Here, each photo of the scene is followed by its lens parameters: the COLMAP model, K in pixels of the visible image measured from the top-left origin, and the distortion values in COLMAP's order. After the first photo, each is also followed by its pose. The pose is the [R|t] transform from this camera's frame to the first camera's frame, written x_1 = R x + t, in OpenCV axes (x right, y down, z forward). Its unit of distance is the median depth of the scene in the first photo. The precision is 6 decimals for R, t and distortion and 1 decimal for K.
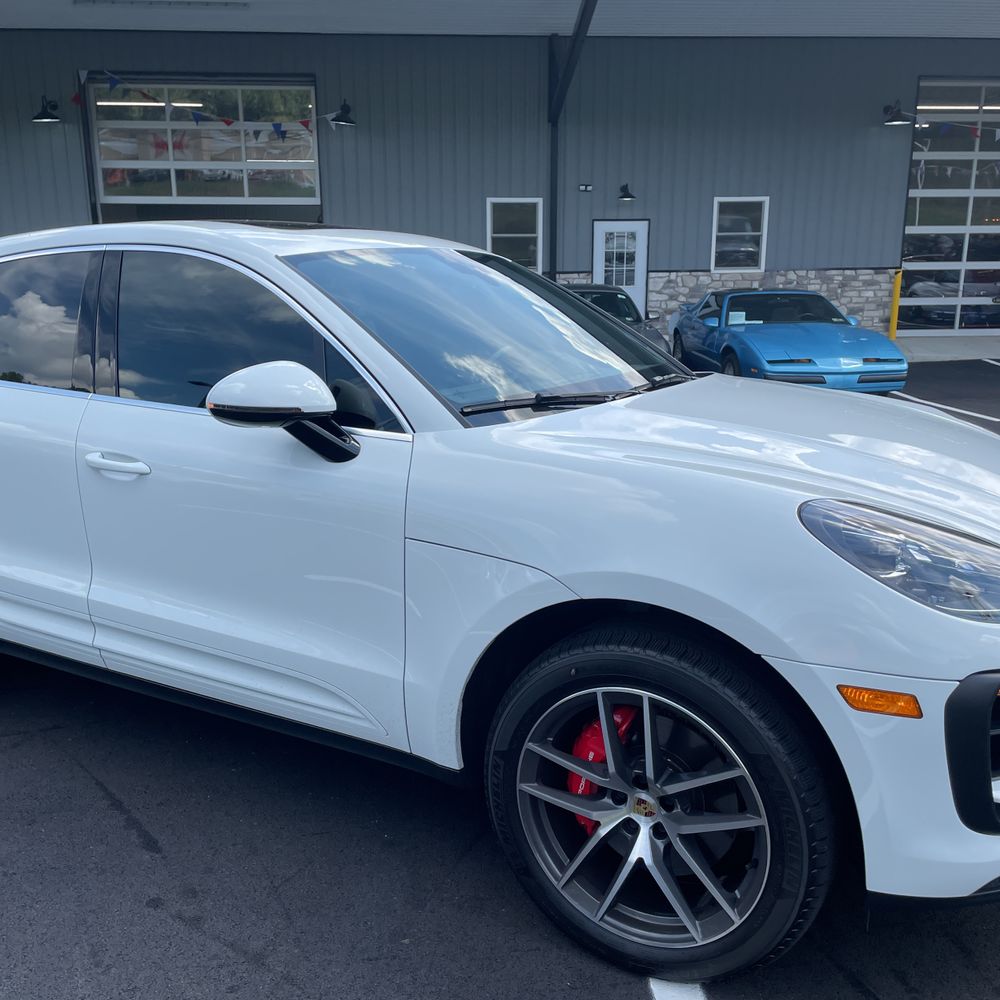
lens RADIAL K [[1019.7, 0, 496.1], [0, 1019.7, 494.9], [0, 0, 1]] dist [0.032123, 0.000000]
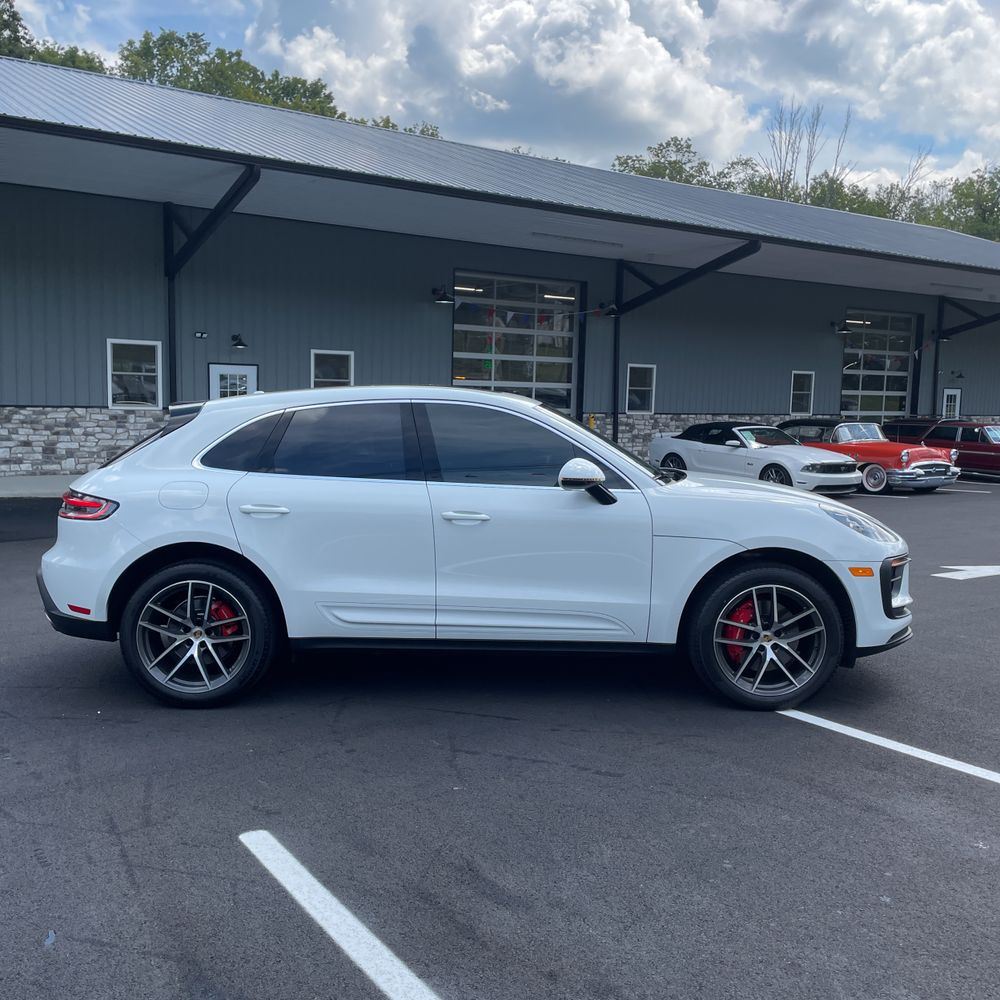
lens RADIAL K [[1019.7, 0, 507.4], [0, 1019.7, 482.0], [0, 0, 1]] dist [0.032123, 0.000000]
pose [[0.860578, -0.019191, 0.508957, -1.492729], [0.091764, 0.988779, -0.117877, 0.159335], [-0.500984, 0.148146, 0.852683, -0.741834]]
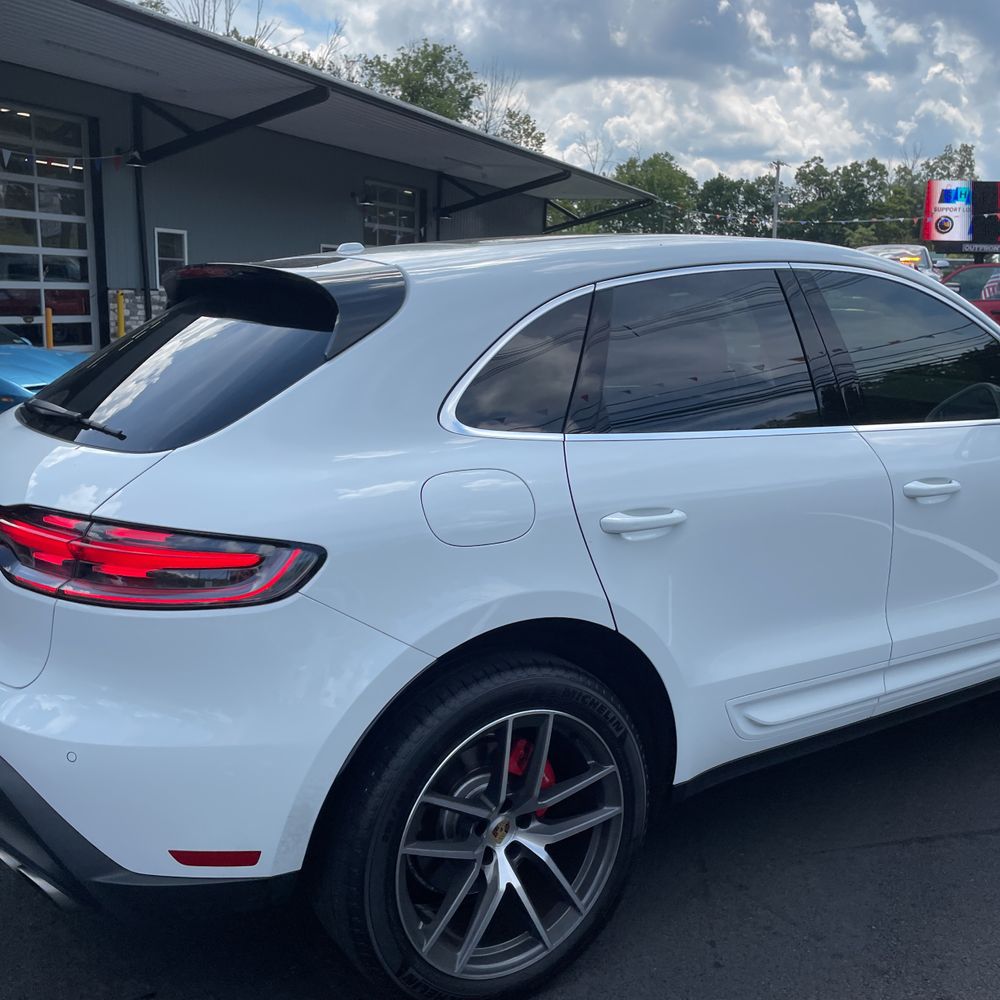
lens RADIAL K [[1019.7, 0, 516.1], [0, 1019.7, 492.0], [0, 0, 1]] dist [0.032123, 0.000000]
pose [[0.443871, -0.156480, 0.882322, -1.712737], [0.174340, 0.980900, 0.086257, -0.219544], [-0.878967, 0.115537, 0.462674, 1.080118]]
